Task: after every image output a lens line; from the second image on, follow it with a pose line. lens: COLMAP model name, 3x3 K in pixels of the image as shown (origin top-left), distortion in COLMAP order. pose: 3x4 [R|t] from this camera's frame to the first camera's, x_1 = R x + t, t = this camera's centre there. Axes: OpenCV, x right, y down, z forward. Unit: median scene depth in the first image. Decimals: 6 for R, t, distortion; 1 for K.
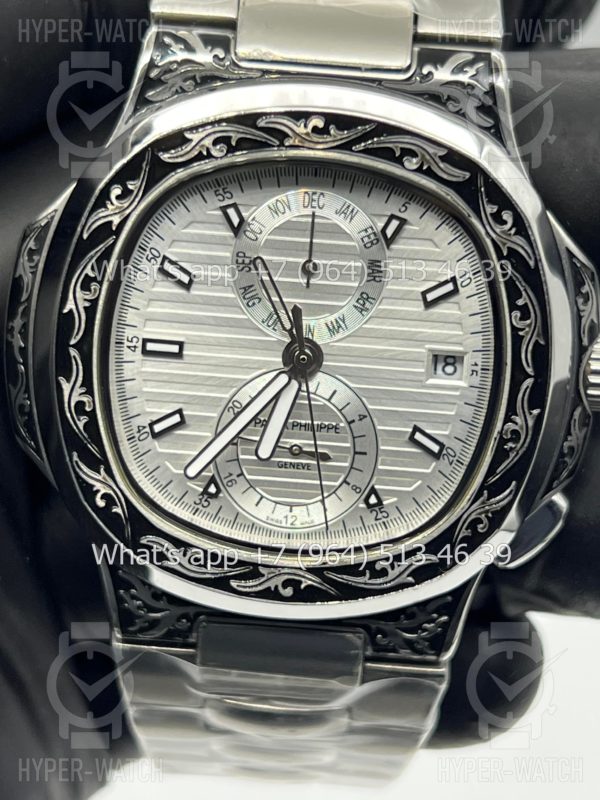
lens RADIAL K [[1912.3, 0, 300.0], [0, 1912.3, 400.0], [0, 0, 1]] dist [0.186136, -0.342009]
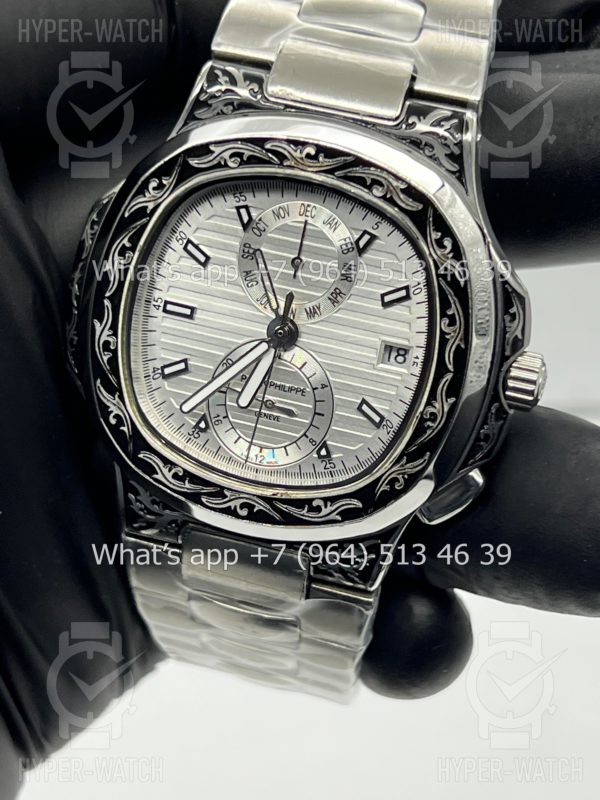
lens RADIAL K [[1912.3, 0, 300.0], [0, 1912.3, 400.0], [0, 0, 1]] dist [0.186136, -0.342009]
pose [[0.971914, 0.147280, -0.183554, 0.252885], [-0.148184, 0.988920, 0.008859, 0.009352], [0.182825, 0.018590, 0.982970, -0.247070]]
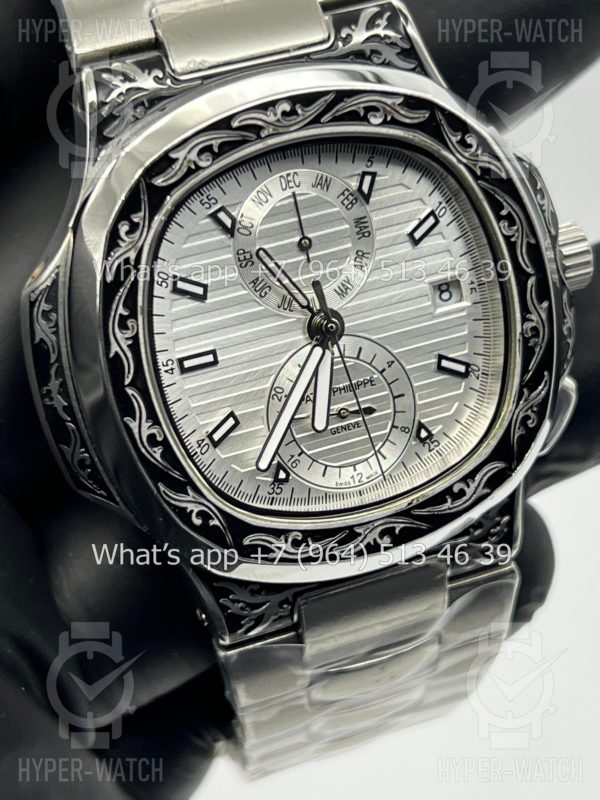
lens RADIAL K [[1912.3, 0, 300.0], [0, 1912.3, 400.0], [0, 0, 1]] dist [0.186136, -0.342009]
pose [[0.912014, -0.325804, 0.249165, -0.287374], [0.324390, 0.944709, 0.047925, -0.039349], [-0.251003, 0.037119, 0.967274, -0.013110]]
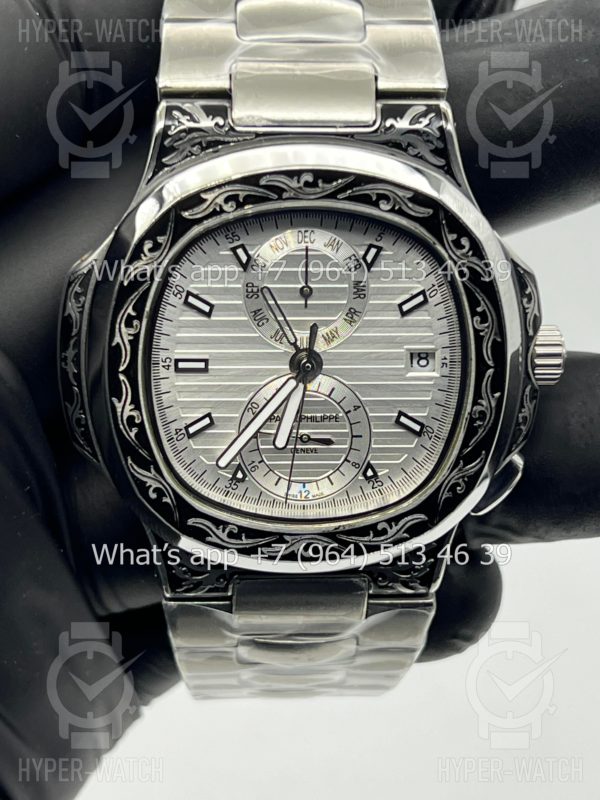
lens RADIAL K [[1912.3, 0, 300.0], [0, 1912.3, 400.0], [0, 0, 1]] dist [0.186136, -0.342009]
pose [[0.994761, -0.080206, 0.063387, -0.082512], [0.074942, 0.993855, 0.081455, -0.100156], [-0.069531, -0.076278, 0.994659, -0.226895]]
